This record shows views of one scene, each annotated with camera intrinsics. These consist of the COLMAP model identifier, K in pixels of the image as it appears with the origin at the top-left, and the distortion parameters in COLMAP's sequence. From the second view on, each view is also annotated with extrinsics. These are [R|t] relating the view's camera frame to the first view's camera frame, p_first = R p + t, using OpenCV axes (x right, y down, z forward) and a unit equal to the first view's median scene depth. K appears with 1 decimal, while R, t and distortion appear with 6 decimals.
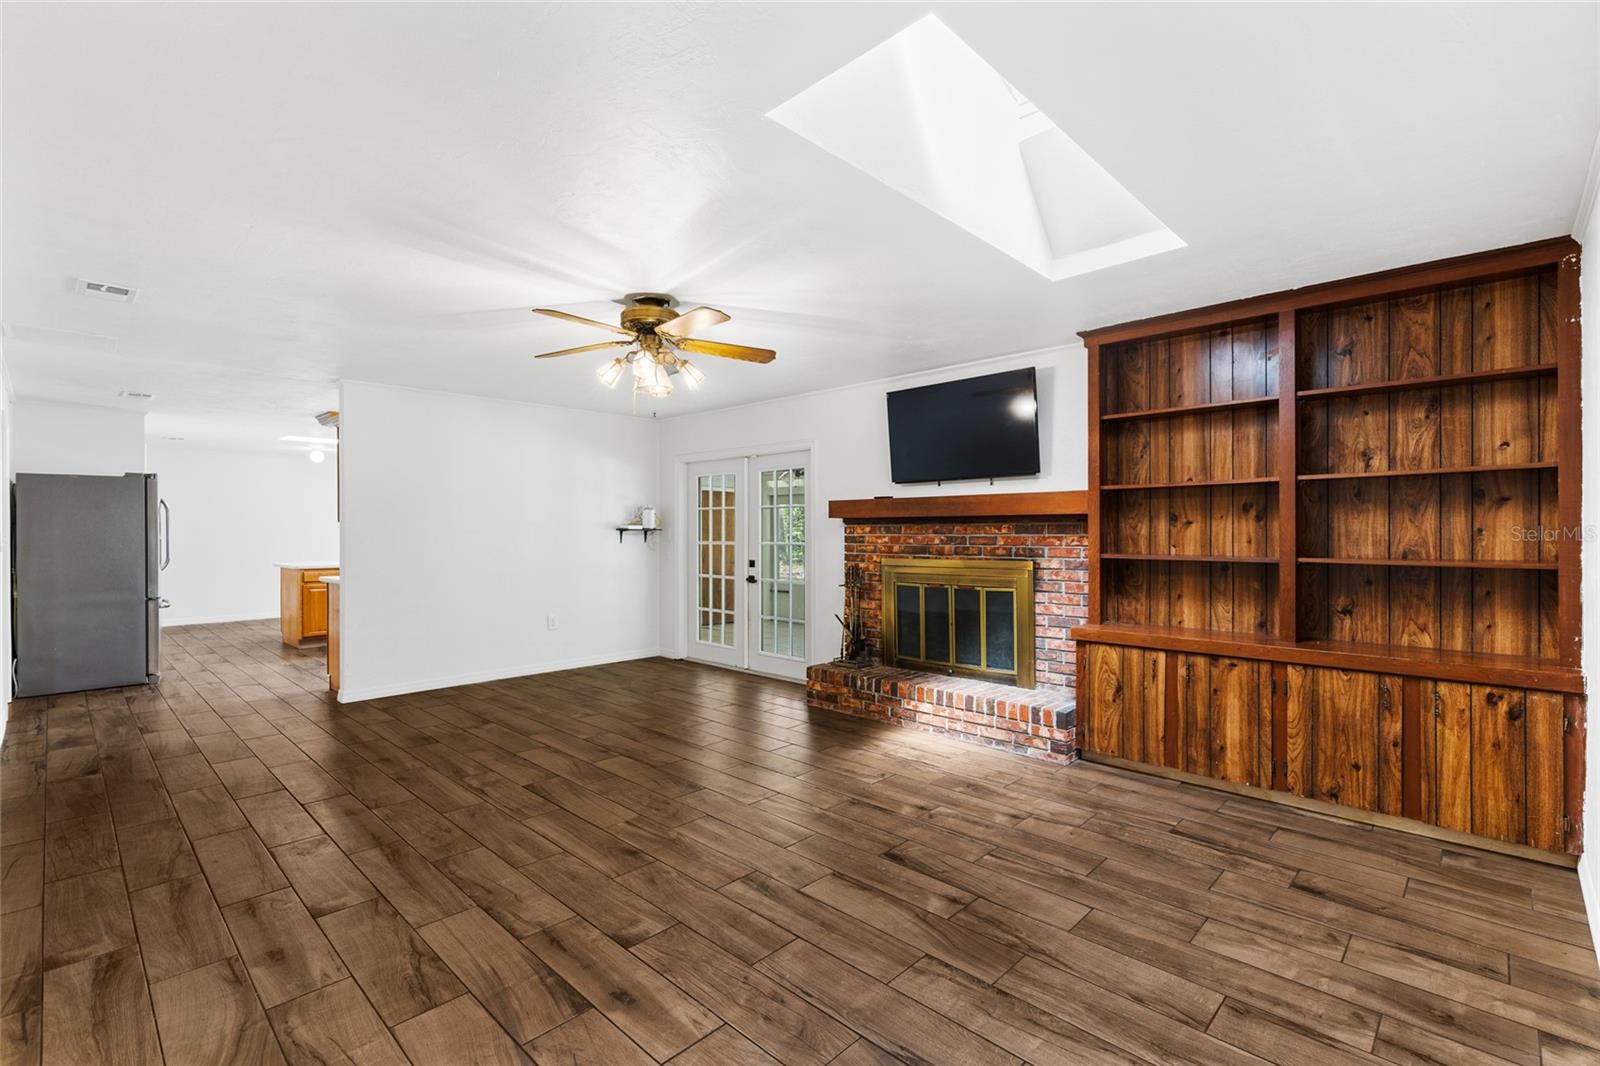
lens RADIAL K [[720.1, 0, 797.0], [0, 720.1, 529.6], [0, 0, 1]] dist [0.009116, -0.001542]
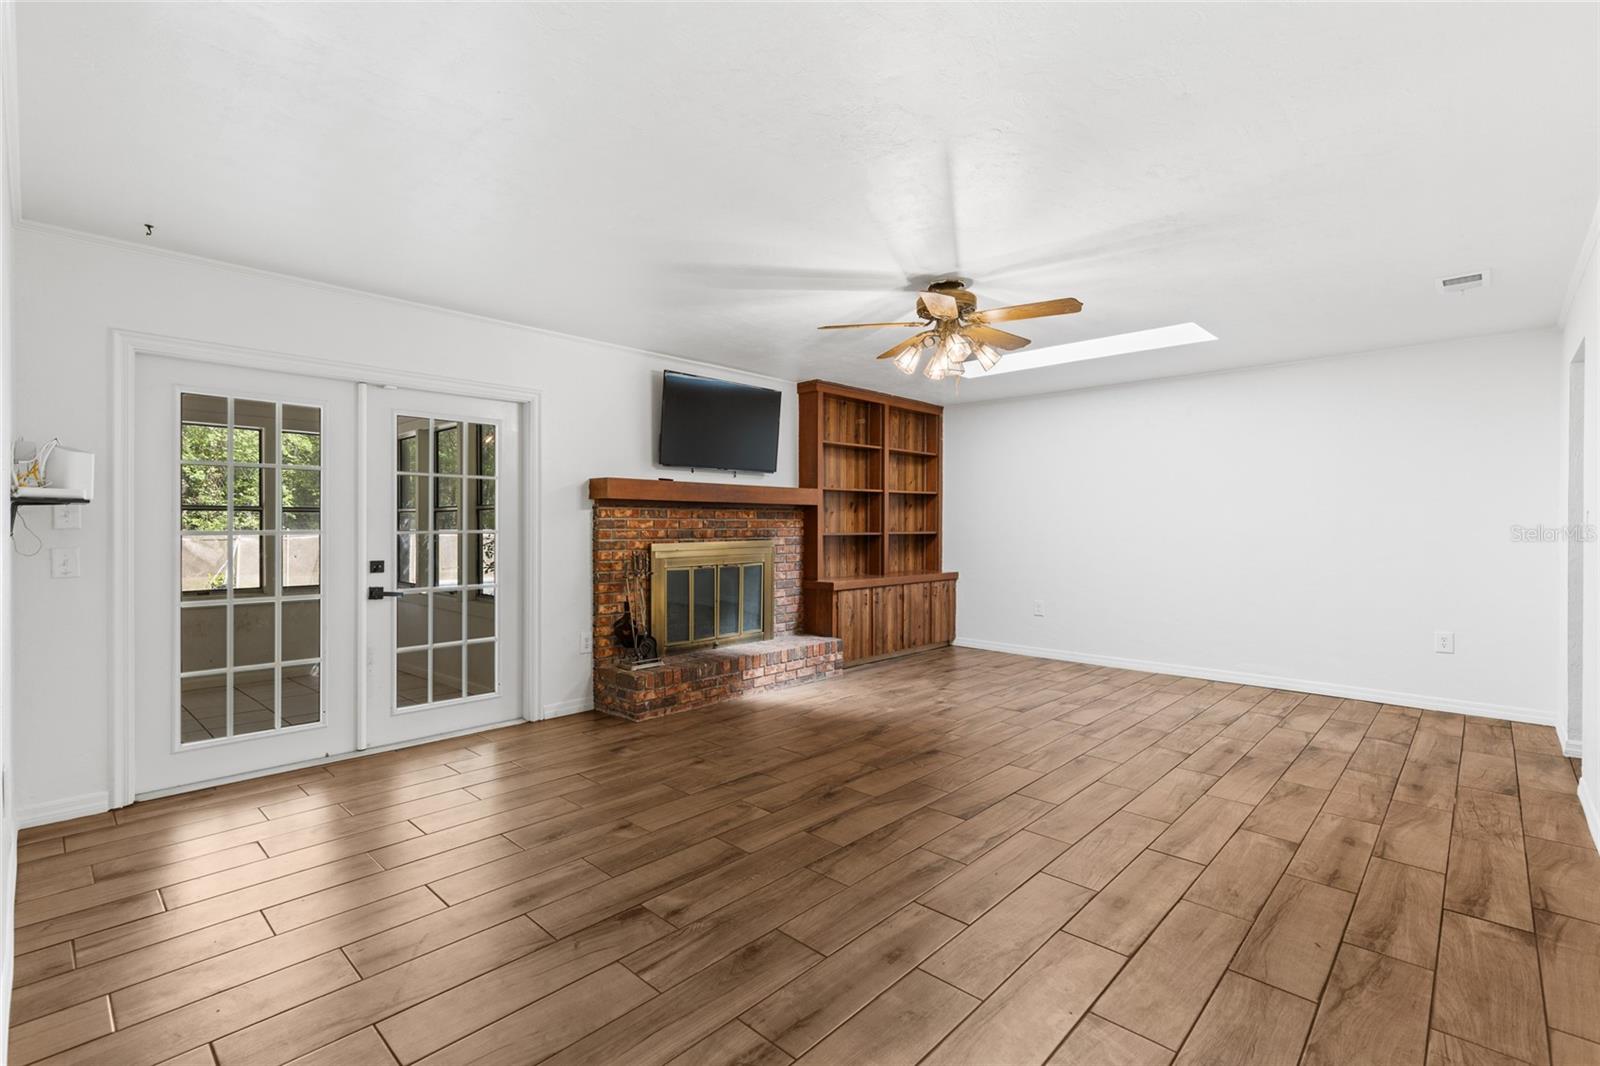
lens RADIAL K [[720.1, 0, 795.6], [0, 720.1, 532.4], [0, 0, 1]] dist [0.009116, -0.001542]
pose [[-0.009168, -0.011327, 0.999894, -1.037333], [-0.005872, 0.999919, 0.011273, 0.016386], [-0.999941, -0.005768, -0.009234, 1.042000]]
